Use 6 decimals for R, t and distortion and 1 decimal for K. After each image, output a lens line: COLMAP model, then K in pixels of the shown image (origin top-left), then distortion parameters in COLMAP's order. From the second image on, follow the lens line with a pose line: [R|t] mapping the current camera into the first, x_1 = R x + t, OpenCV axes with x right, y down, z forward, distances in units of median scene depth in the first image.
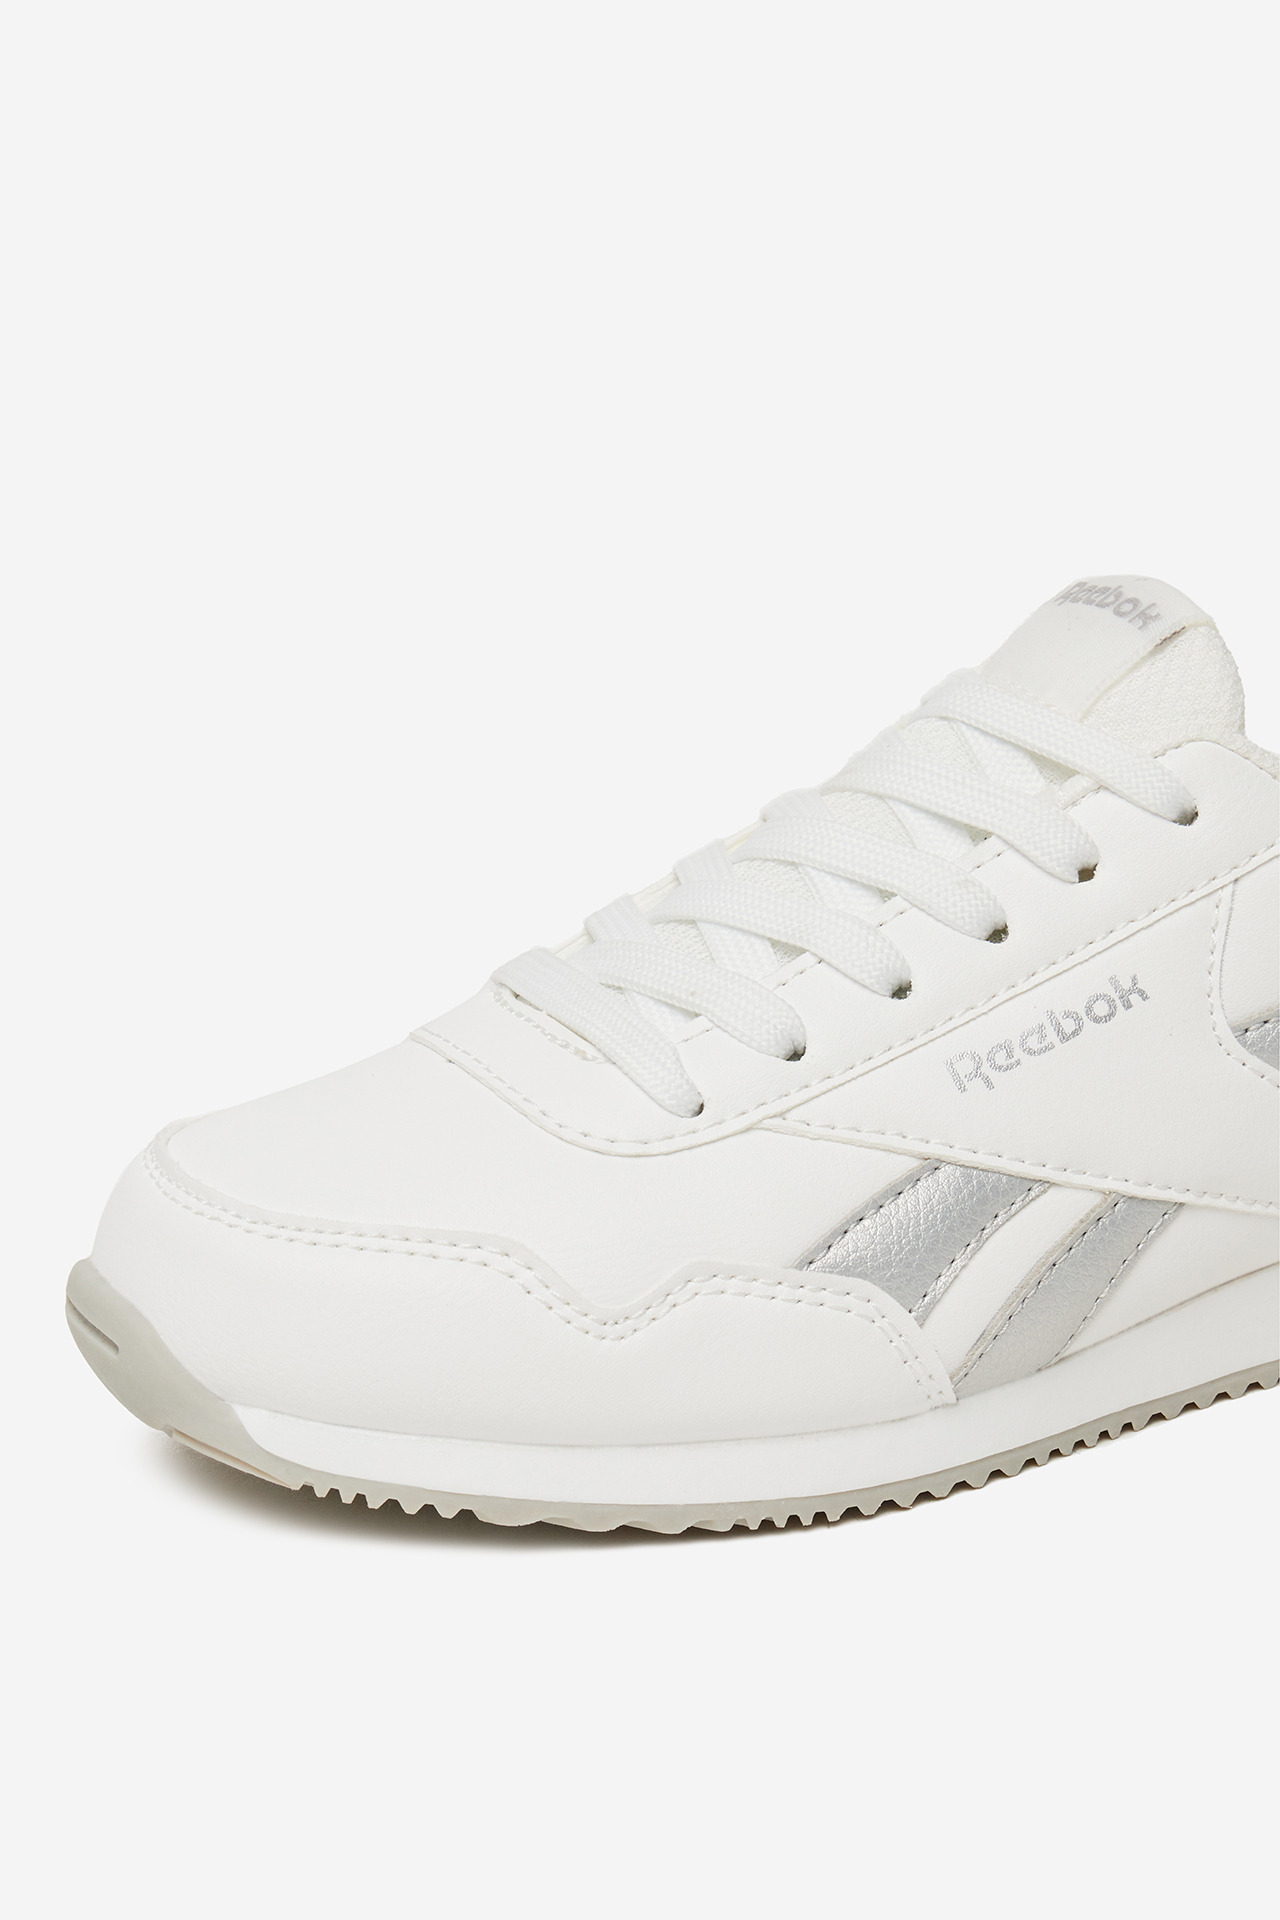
lens RADIAL K [[3231.3, 0, 640.2], [0, 3231.3, 1055.2], [0, 0, 1]] dist [0.019548, 0.059150]
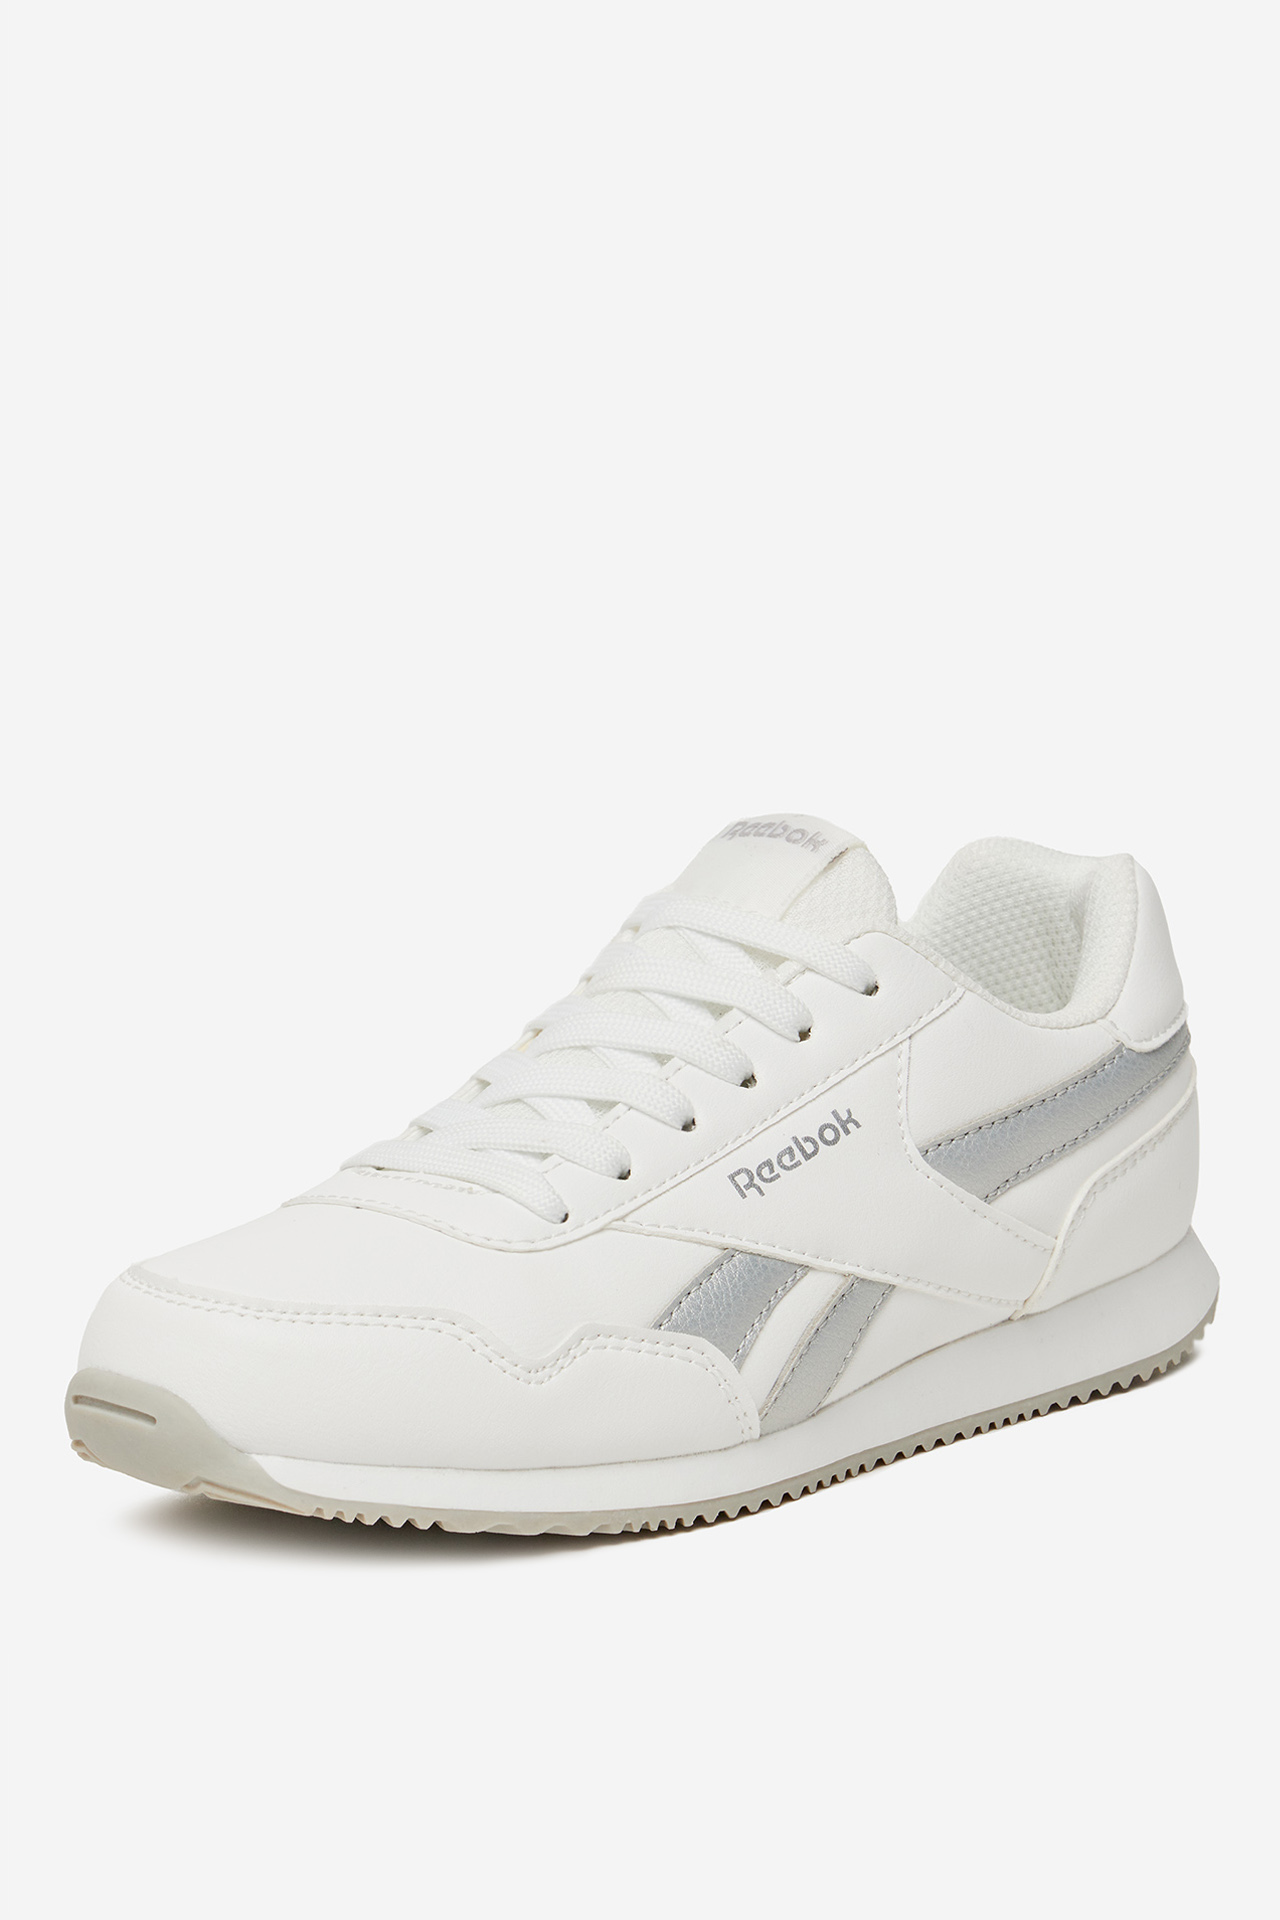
lens RADIAL K [[5690.2, 0, 640.0], [0, 5690.2, 960.0], [0, 0, 1]] dist [0.072626, -0.144072]
pose [[0.945208, -0.033178, 0.324778, -0.672050], [0.084939, 0.985554, -0.146519, 0.245874], [-0.315225, 0.166077, 0.934372, -1.128773]]
